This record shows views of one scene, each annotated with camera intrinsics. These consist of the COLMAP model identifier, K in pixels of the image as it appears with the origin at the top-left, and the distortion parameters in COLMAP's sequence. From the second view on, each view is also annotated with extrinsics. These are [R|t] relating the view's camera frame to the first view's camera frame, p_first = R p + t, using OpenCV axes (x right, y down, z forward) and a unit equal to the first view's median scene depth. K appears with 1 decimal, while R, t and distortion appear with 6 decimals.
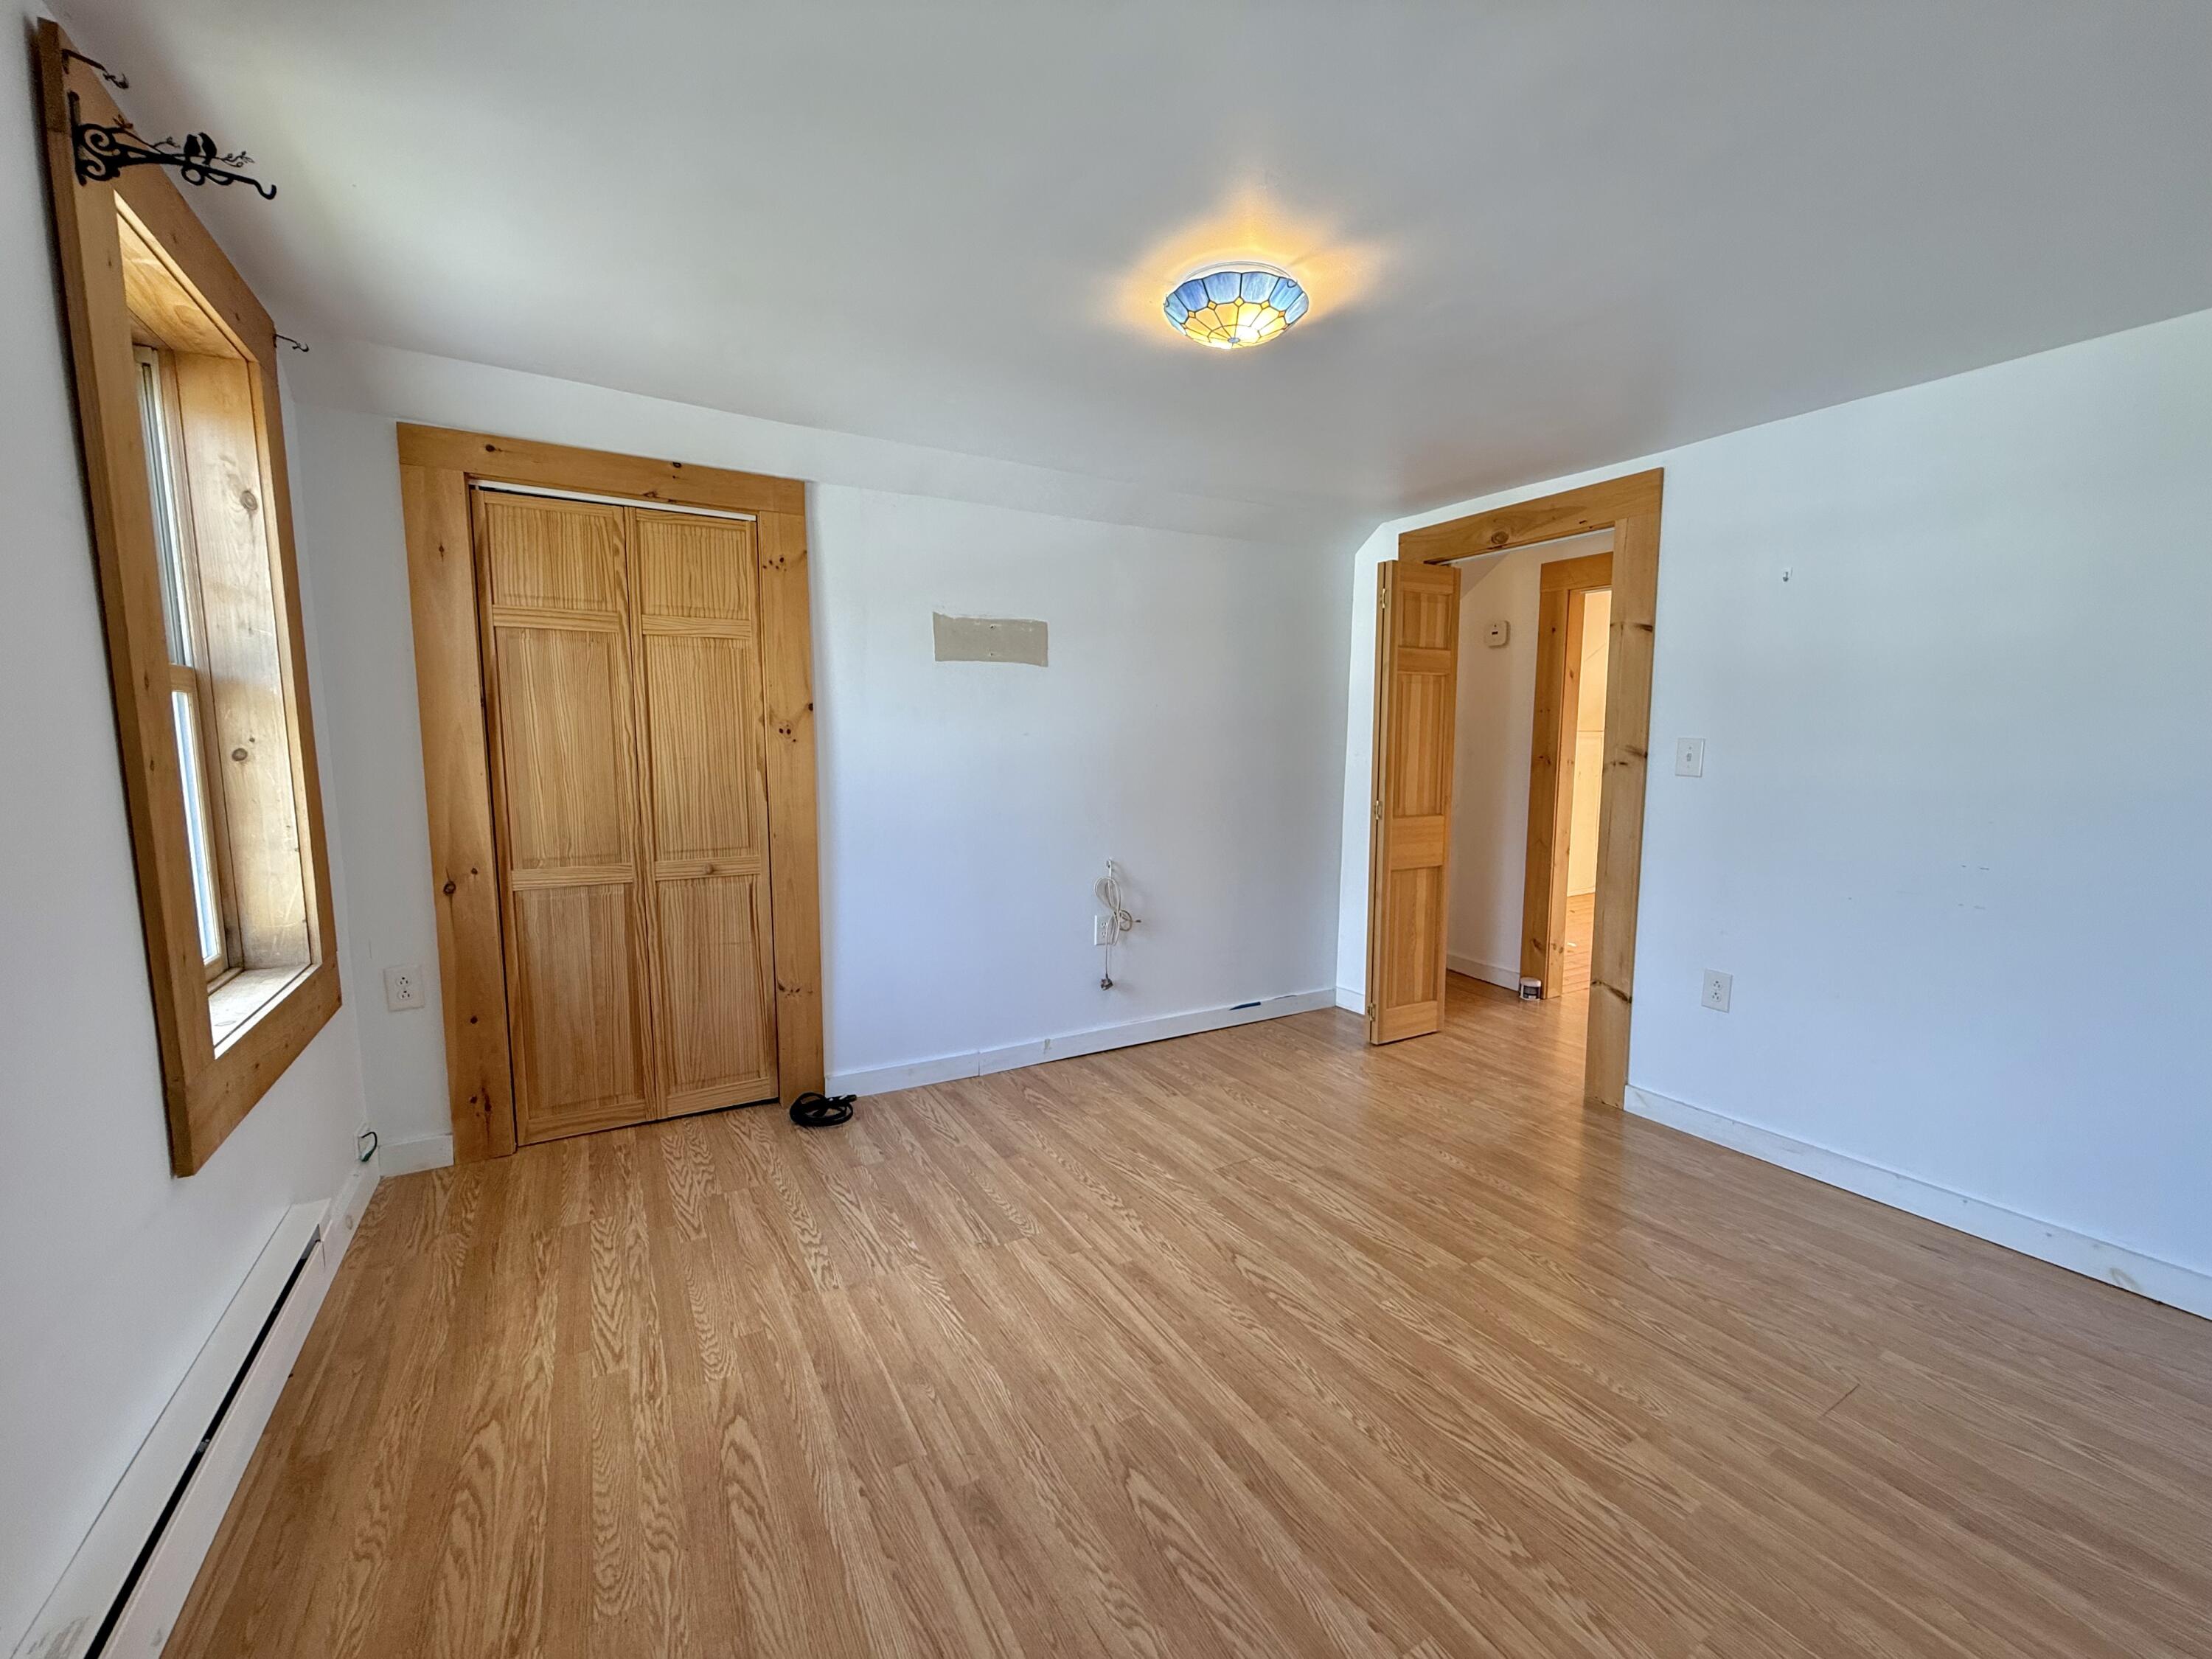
lens RADIAL K [[878.3, 0, 1100.4], [0, 878.3, 826.2], [0, 0, 1]] dist [0.000917, 0.000439]
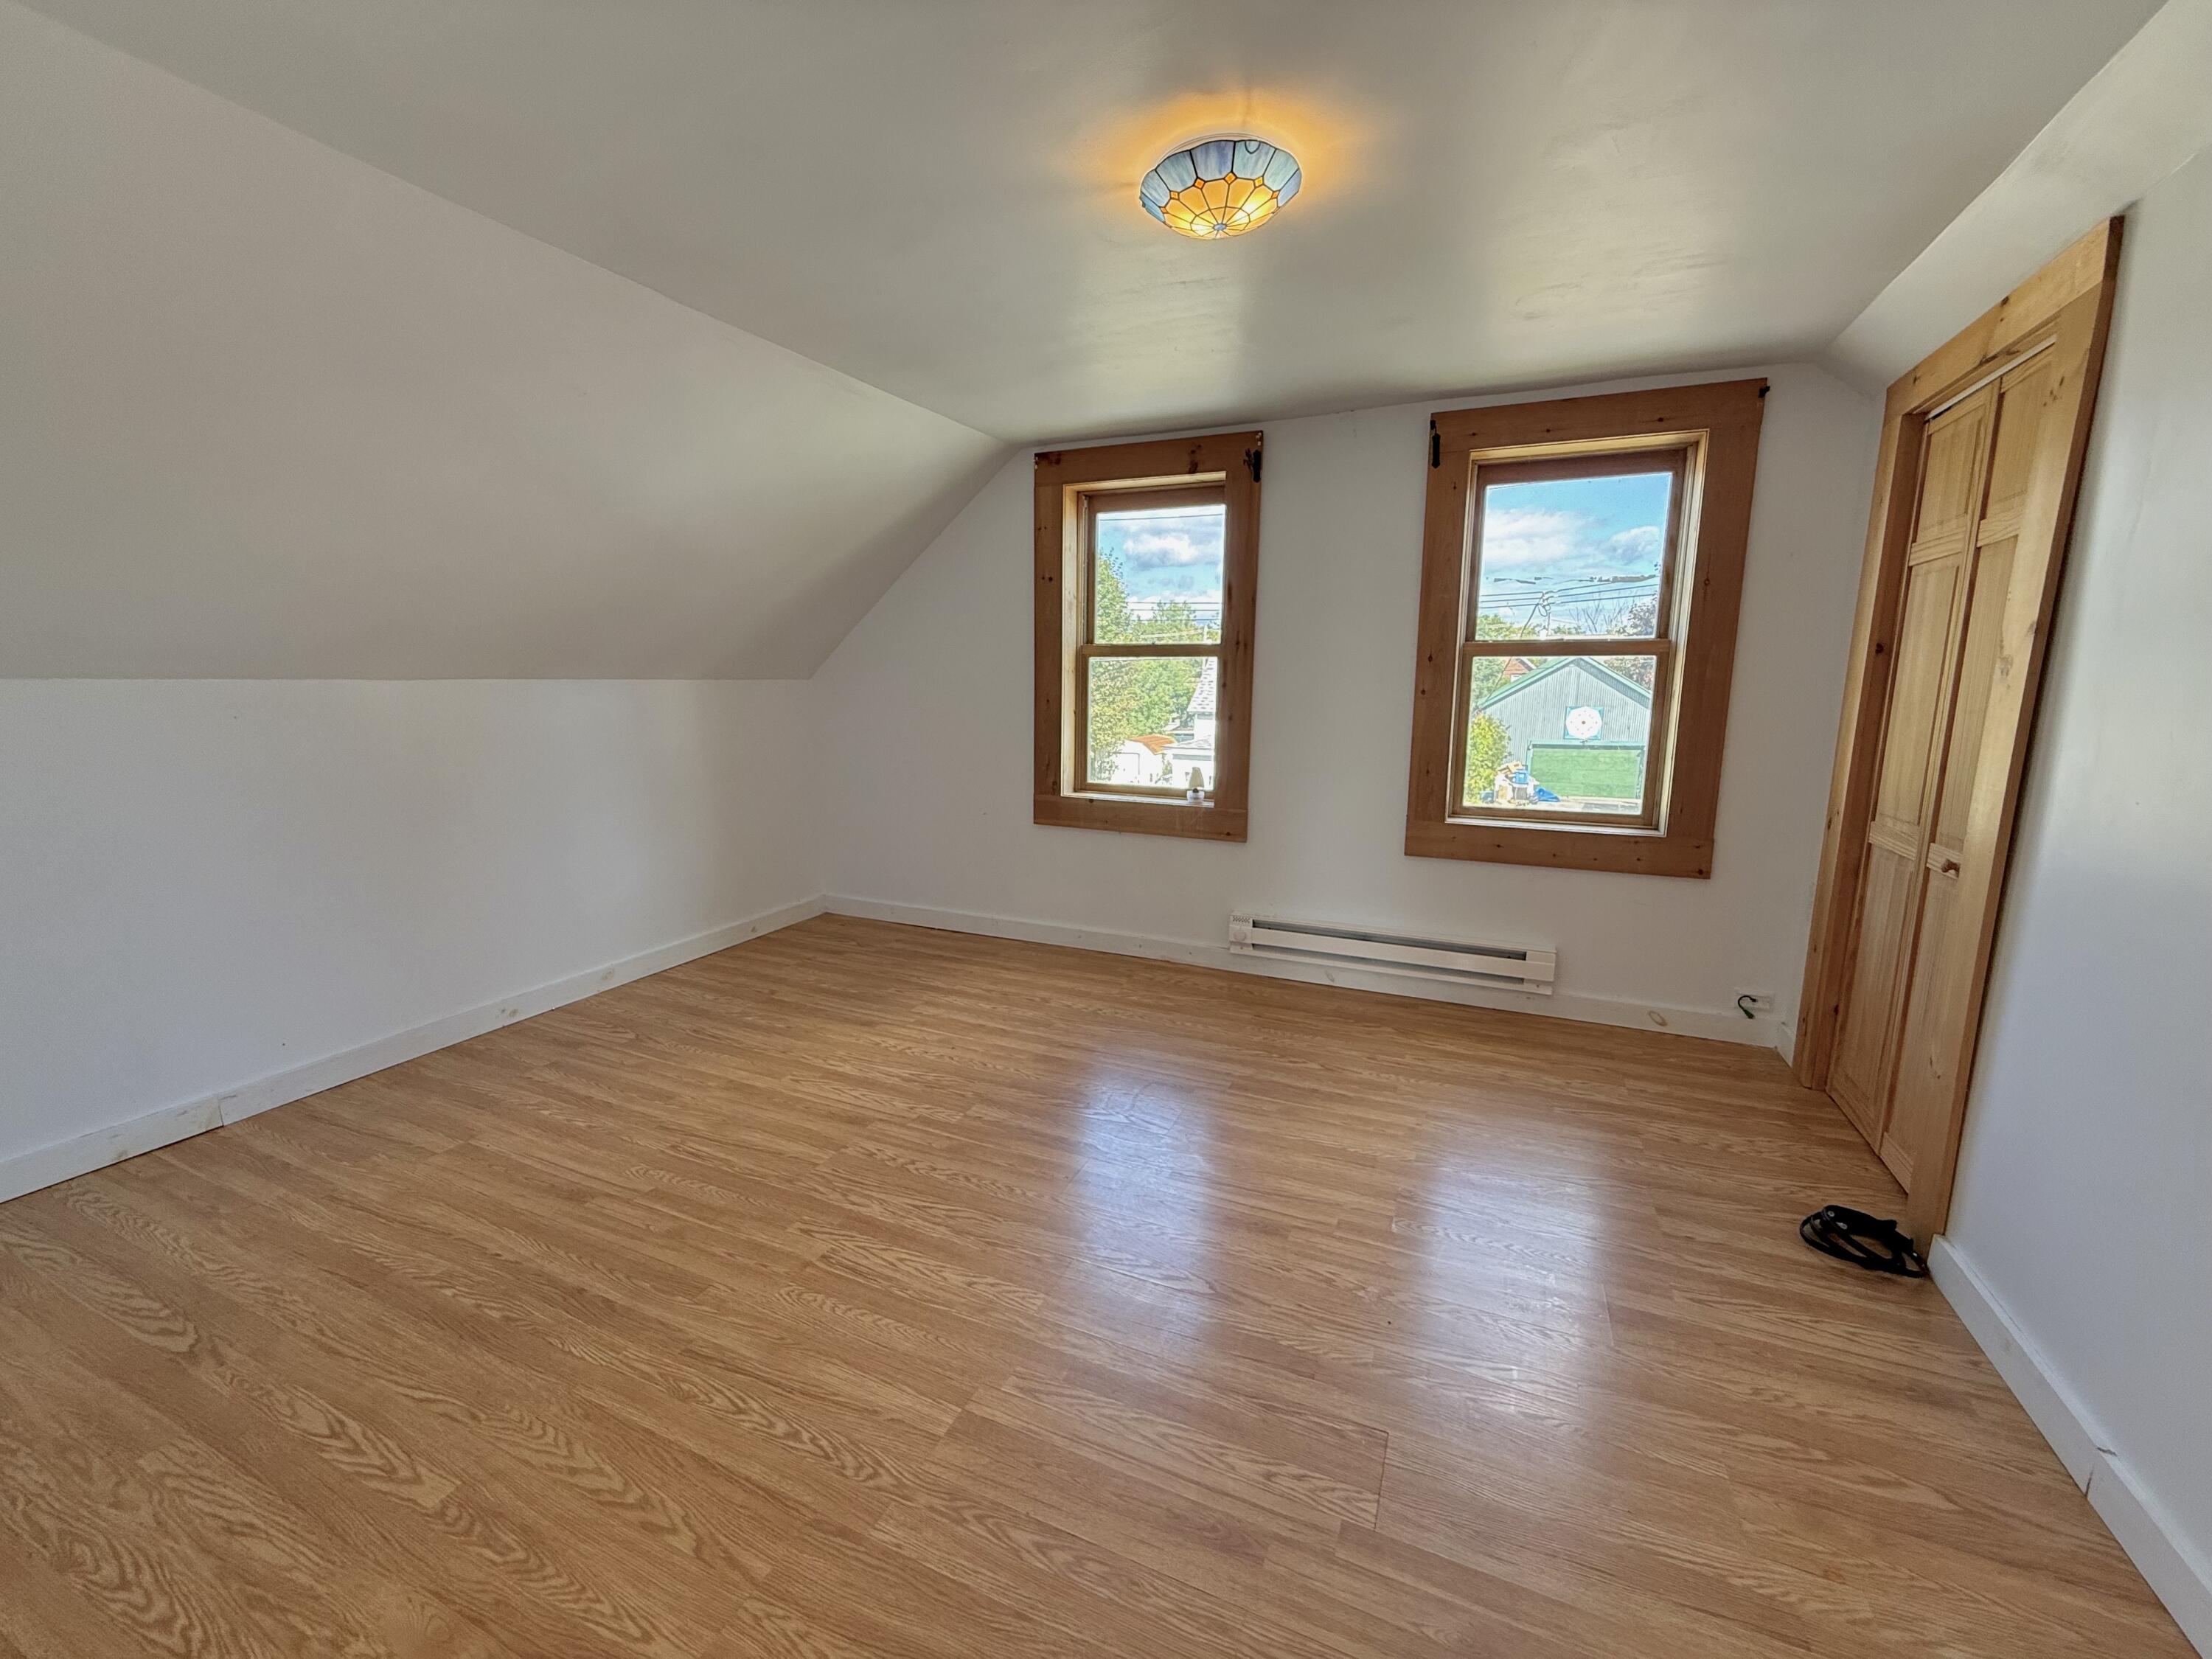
lens RADIAL K [[878.3, 0, 1100.4], [0, 878.3, 826.2], [0, 0, 1]] dist [0.000917, 0.000439]
pose [[-0.809386, 0.086277, -0.580905, 0.828401], [-0.069482, 0.968134, 0.240599, -0.167406], [0.583152, 0.235100, -0.777600, 1.775904]]
